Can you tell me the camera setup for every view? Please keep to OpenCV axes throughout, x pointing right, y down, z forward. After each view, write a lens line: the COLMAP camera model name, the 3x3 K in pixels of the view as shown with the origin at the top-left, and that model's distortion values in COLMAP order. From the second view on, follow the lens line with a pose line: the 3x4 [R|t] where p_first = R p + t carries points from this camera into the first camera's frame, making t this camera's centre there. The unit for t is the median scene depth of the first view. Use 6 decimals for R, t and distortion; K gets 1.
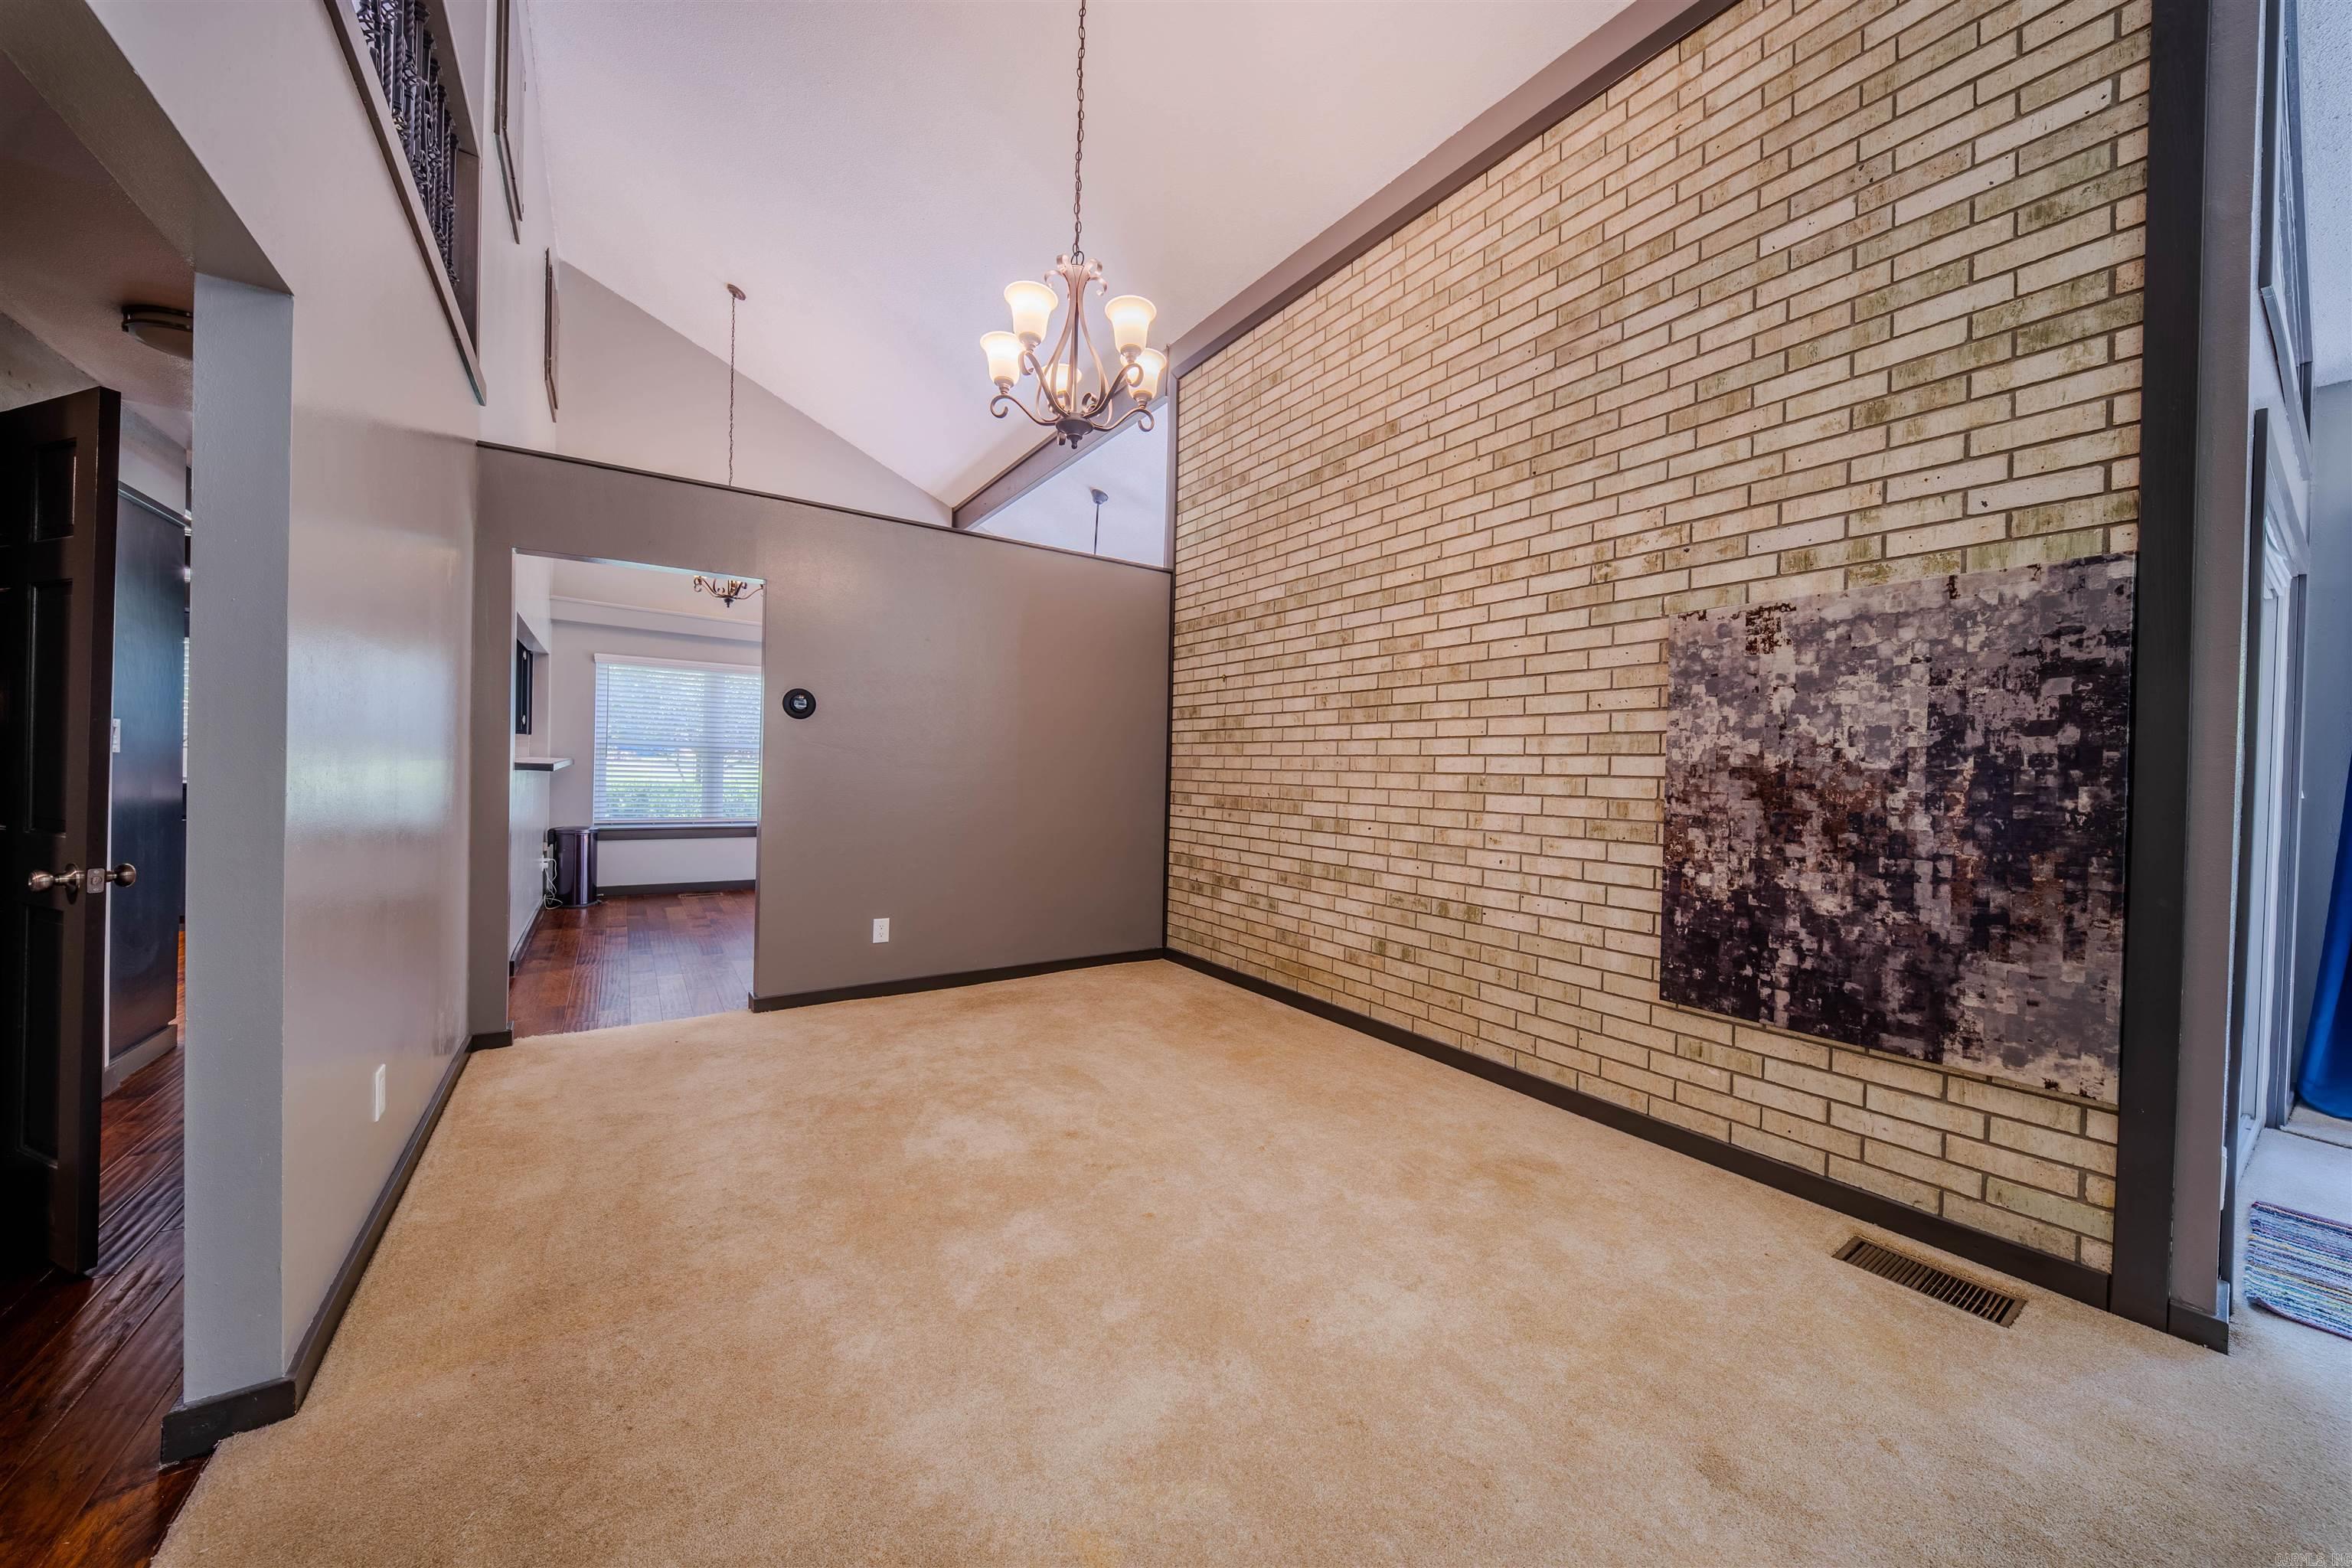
lens RADIAL K [[824.2, 0, 1178.6], [0, 824.2, 784.9], [0, 0, 1]] dist [0.002418, -0.002959]
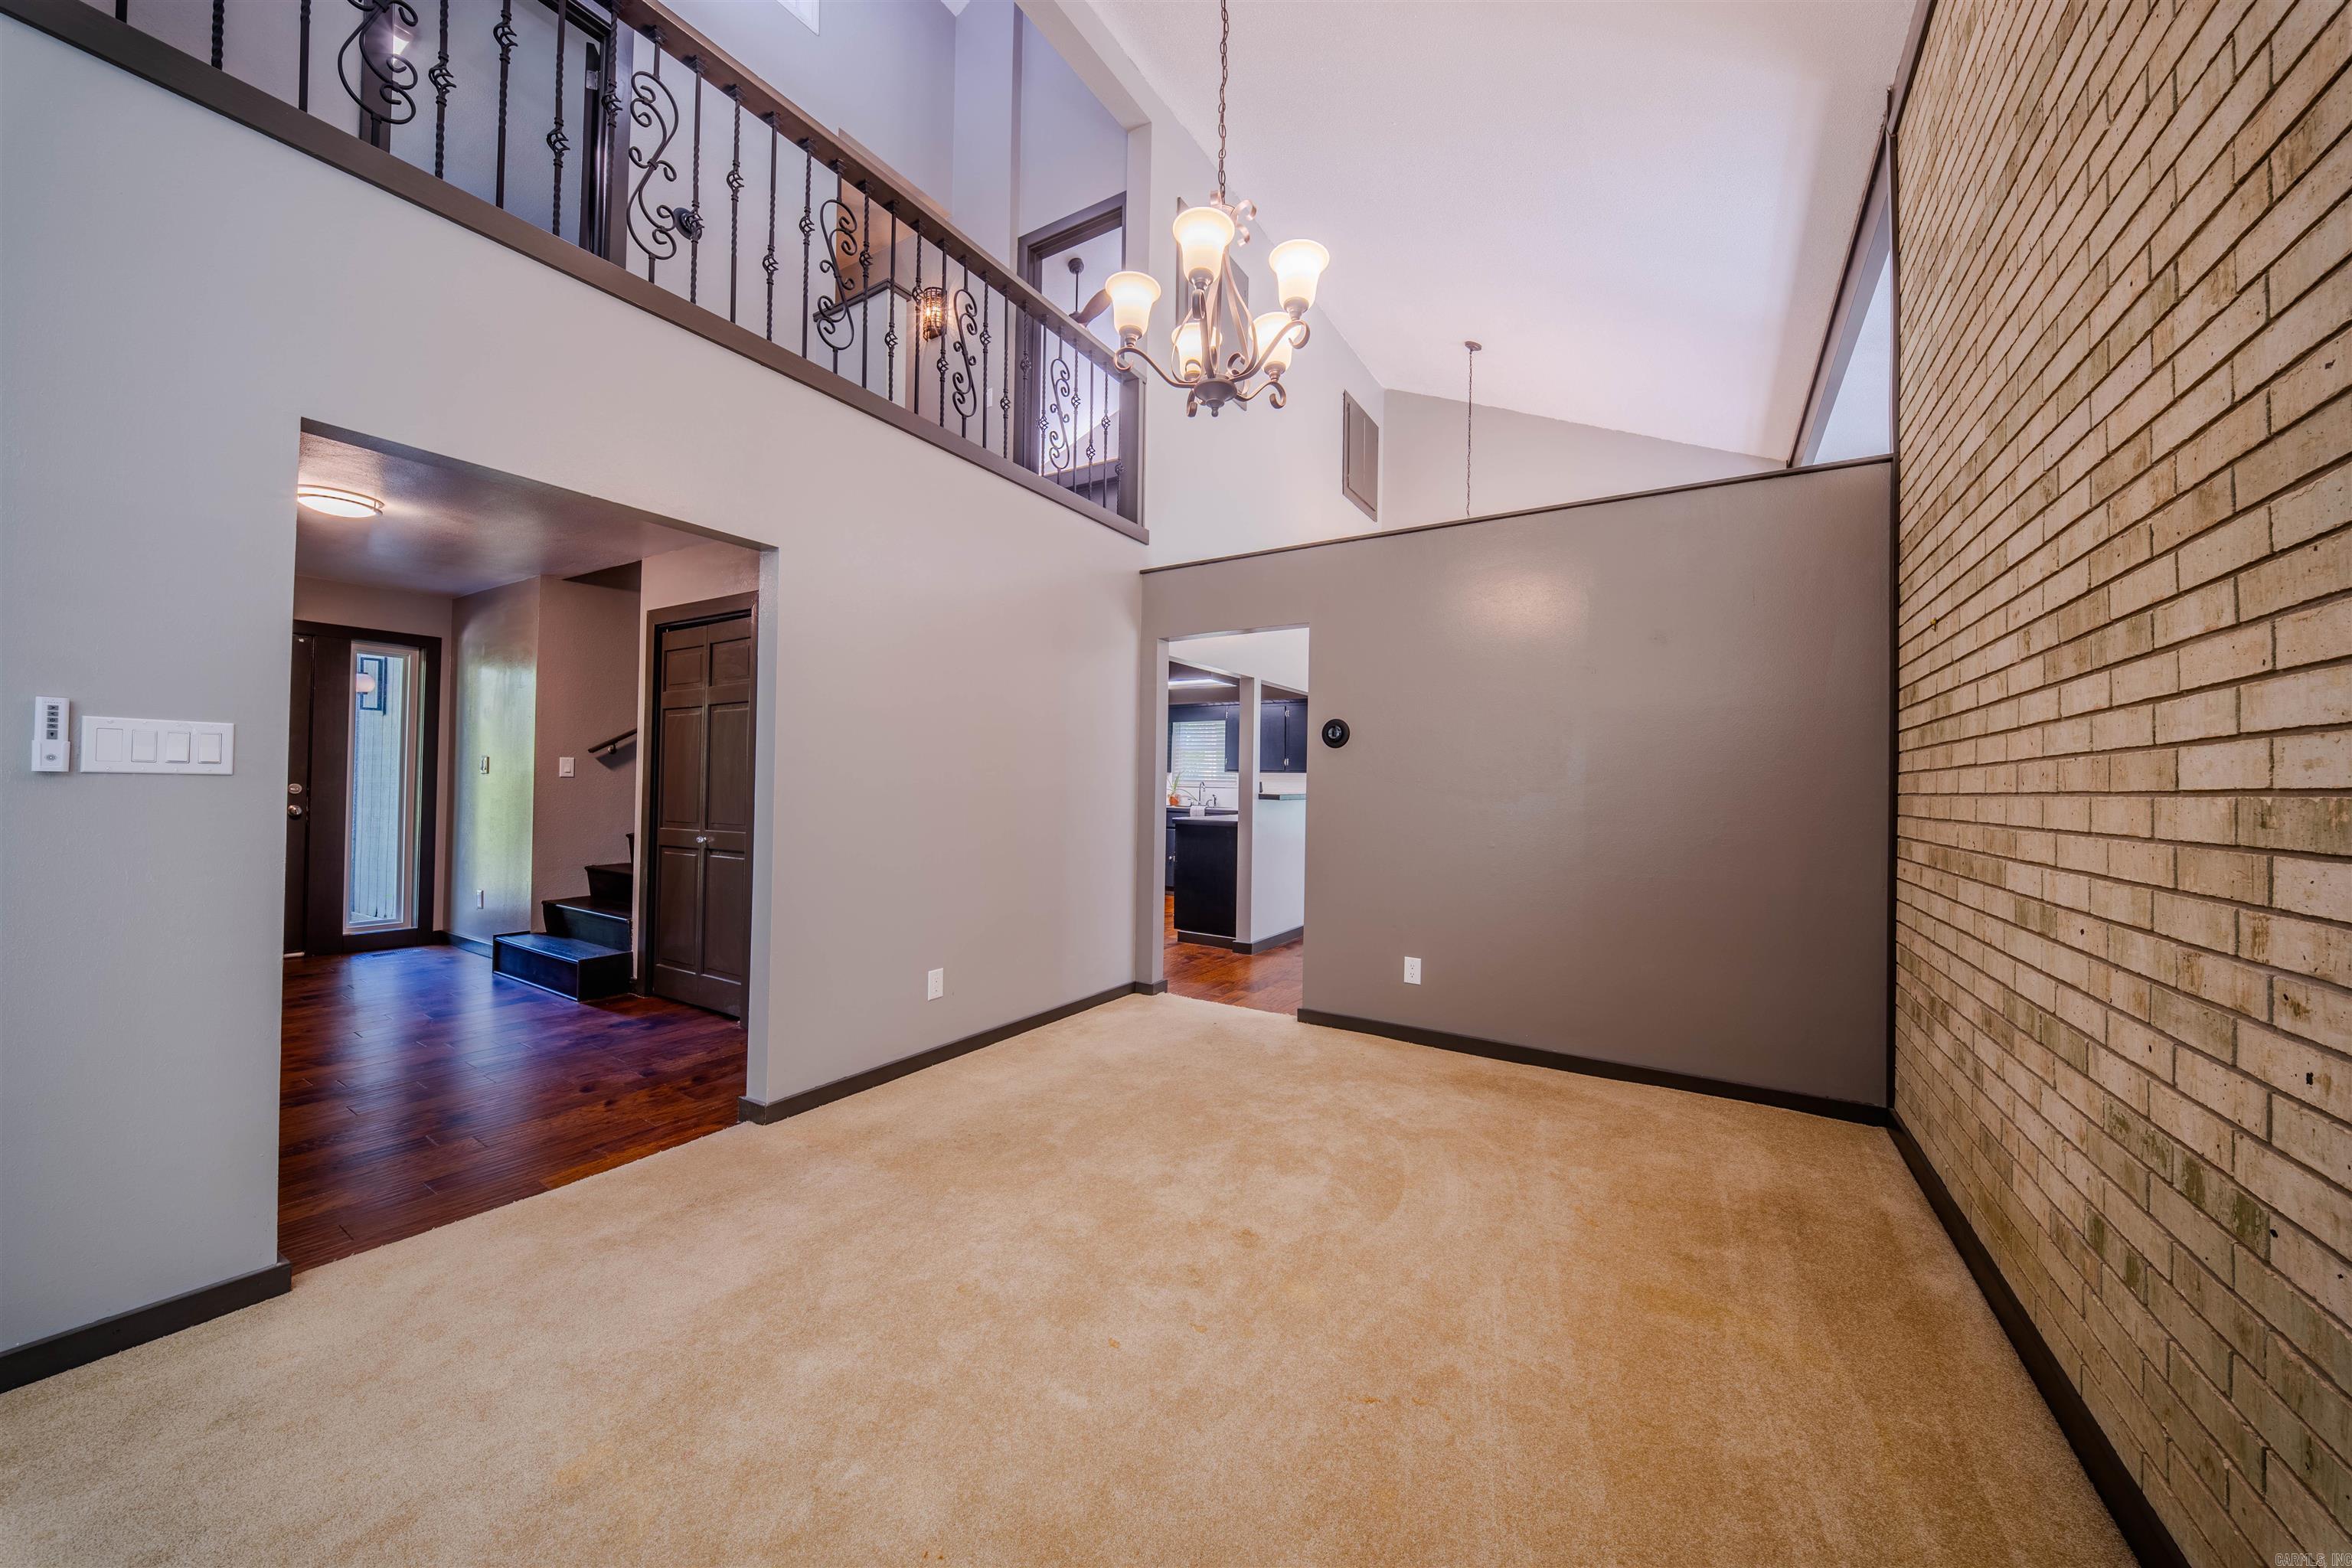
lens RADIAL K [[824.2, 0, 1181.5], [0, 824.2, 776.0], [0, 0, 1]] dist [0.002418, -0.002959]
pose [[0.404871, -0.026937, -0.913977, 0.488169], [-0.027936, 0.998735, -0.041810, 0.005975], [0.913947, 0.042461, 0.403606, 0.482017]]
